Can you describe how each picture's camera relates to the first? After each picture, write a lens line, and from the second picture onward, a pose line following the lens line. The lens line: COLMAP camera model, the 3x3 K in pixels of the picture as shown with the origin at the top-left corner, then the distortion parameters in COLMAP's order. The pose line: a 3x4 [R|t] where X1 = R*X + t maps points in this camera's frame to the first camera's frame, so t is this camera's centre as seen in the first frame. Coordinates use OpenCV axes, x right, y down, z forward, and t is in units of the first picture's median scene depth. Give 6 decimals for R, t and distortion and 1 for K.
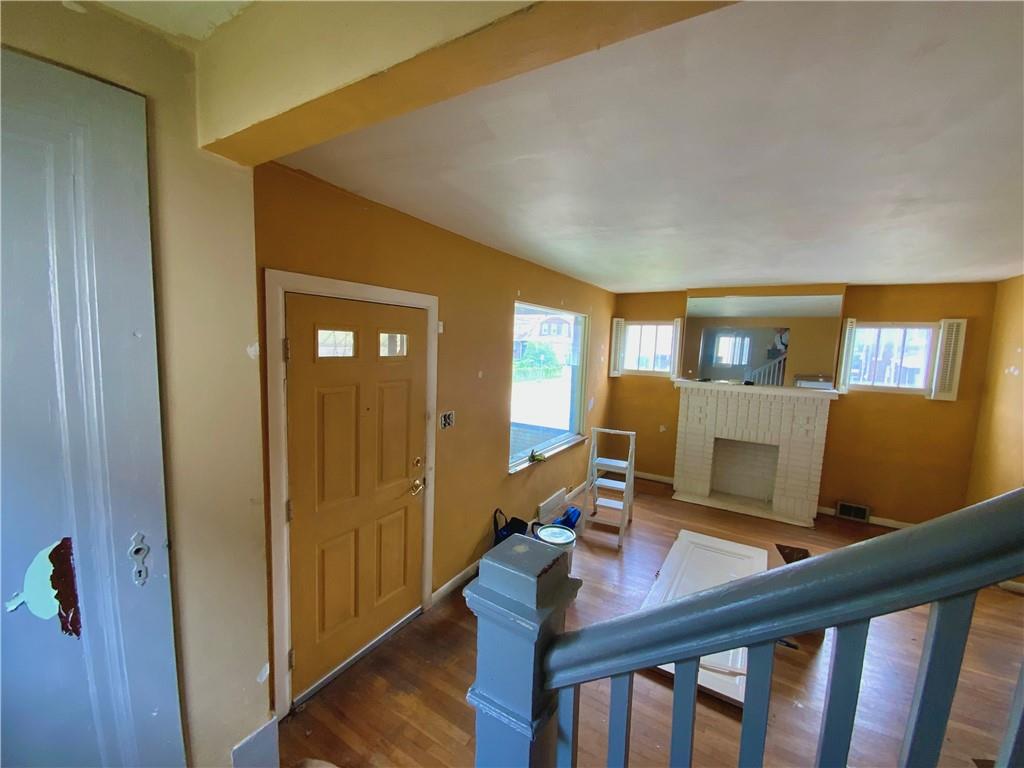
lens RADIAL K [[411.6, 0, 514.1], [0, 411.6, 385.8], [0, 0, 1]] dist [0.001167, -0.000046]
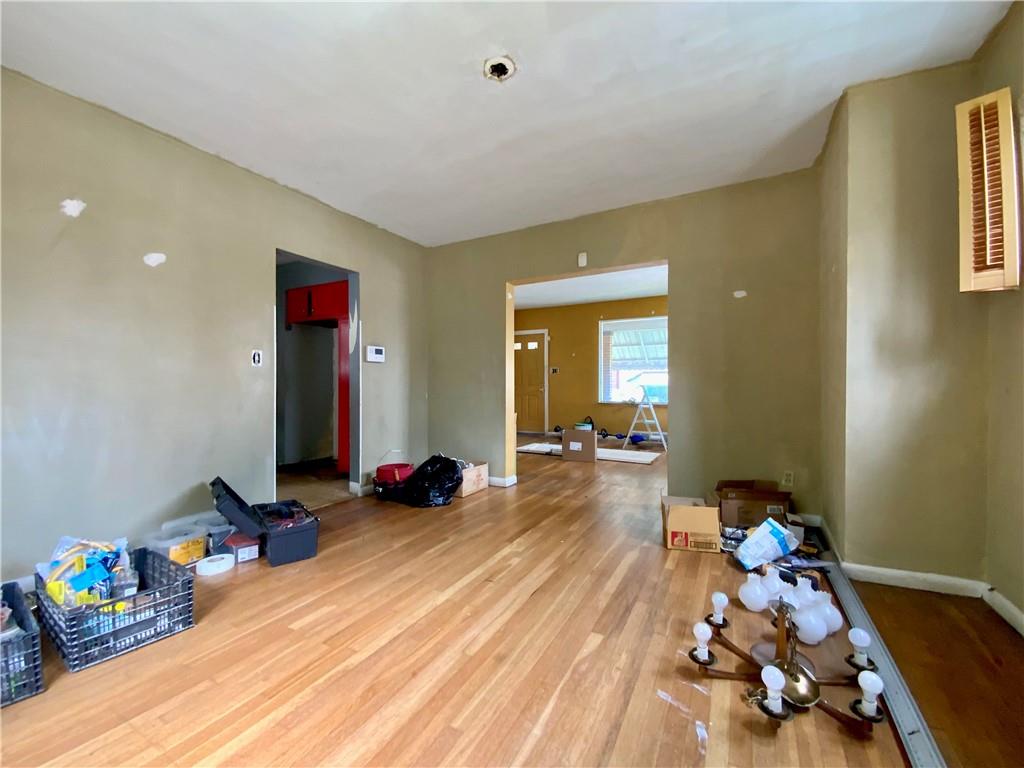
lens RADIAL K [[419.5, 0, 510.8], [0, 419.5, 385.2], [0, 0, 1]] dist [0.037590, -0.025703]
pose [[0.054618, -0.031914, -0.997997, 1.746243], [-0.105381, 0.993723, -0.037545, 0.209274], [0.992931, 0.107220, 0.050912, 0.368471]]
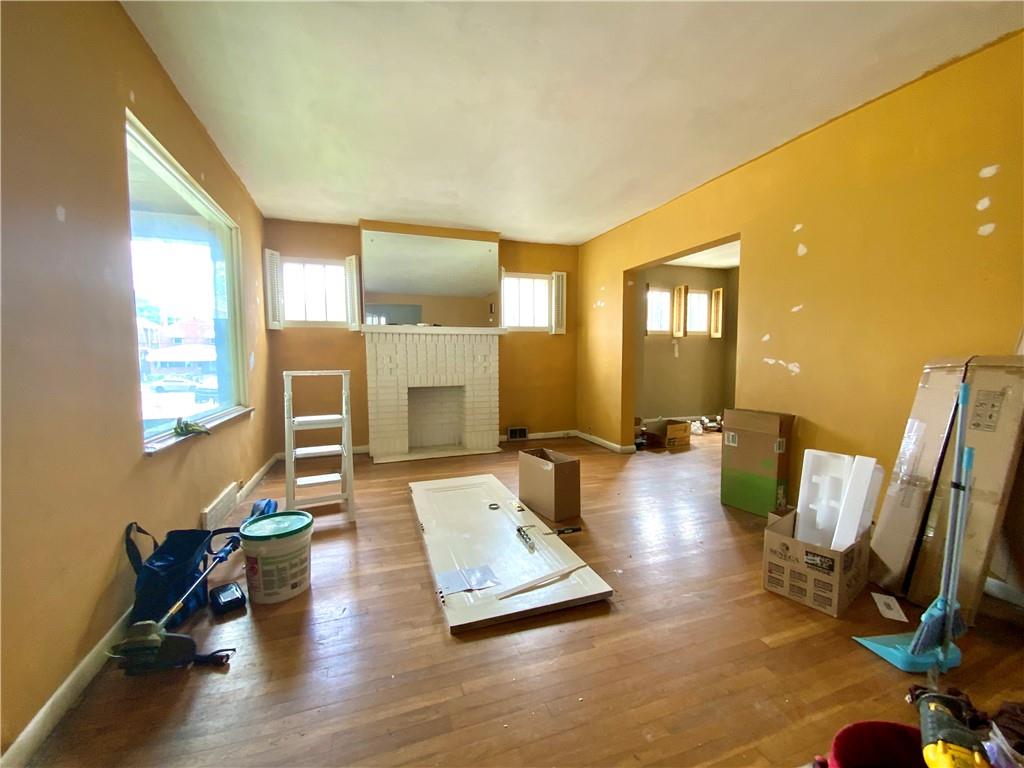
lens RADIAL K [[411.6, 0, 514.1], [0, 411.6, 385.8], [0, 0, 1]] dist [0.001167, -0.000046]
pose [[0.626742, -0.095543, 0.773347, -0.092217], [0.108077, 0.993521, 0.035155, 0.131754], [-0.771695, 0.061548, 0.633007, 0.261567]]
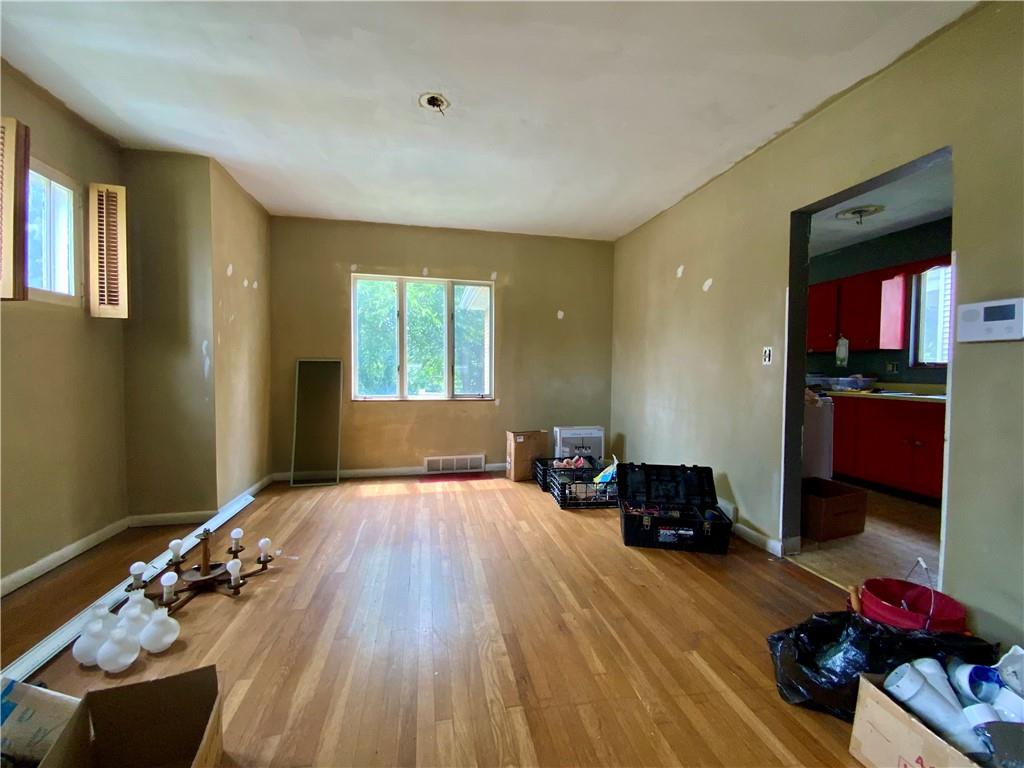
lens RADIAL K [[419.5, 0, 510.8], [0, 419.5, 385.2], [0, 0, 1]] dist [0.037590, -0.025703]
pose [[-0.678228, -0.066847, 0.731805, 0.817245], [0.047857, 0.989722, 0.134760, 0.124289], [-0.733292, 0.126420, -0.668058, 0.666463]]
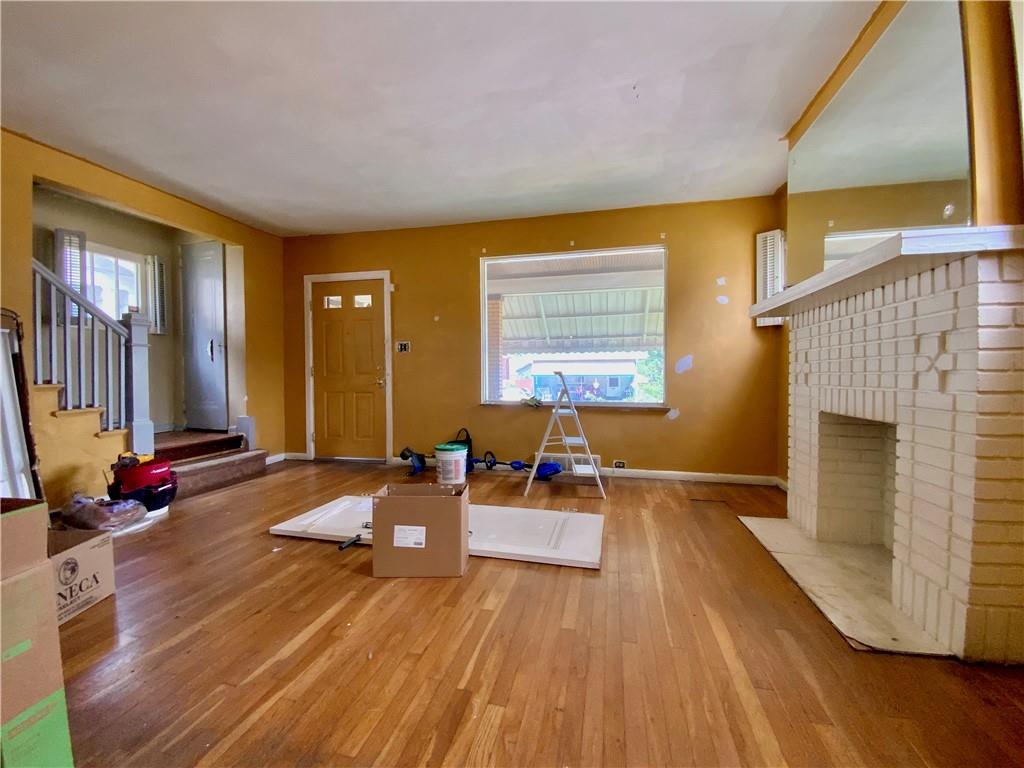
lens RADIAL K [[419.5, 0, 510.8], [0, 419.5, 385.2], [0, 0, 1]] dist [0.037590, -0.025703]
pose [[0.311615, -0.012393, -0.950128, 0.960534], [-0.088359, 0.995205, -0.041961, 0.168559], [0.946091, 0.097028, 0.309025, 0.590985]]
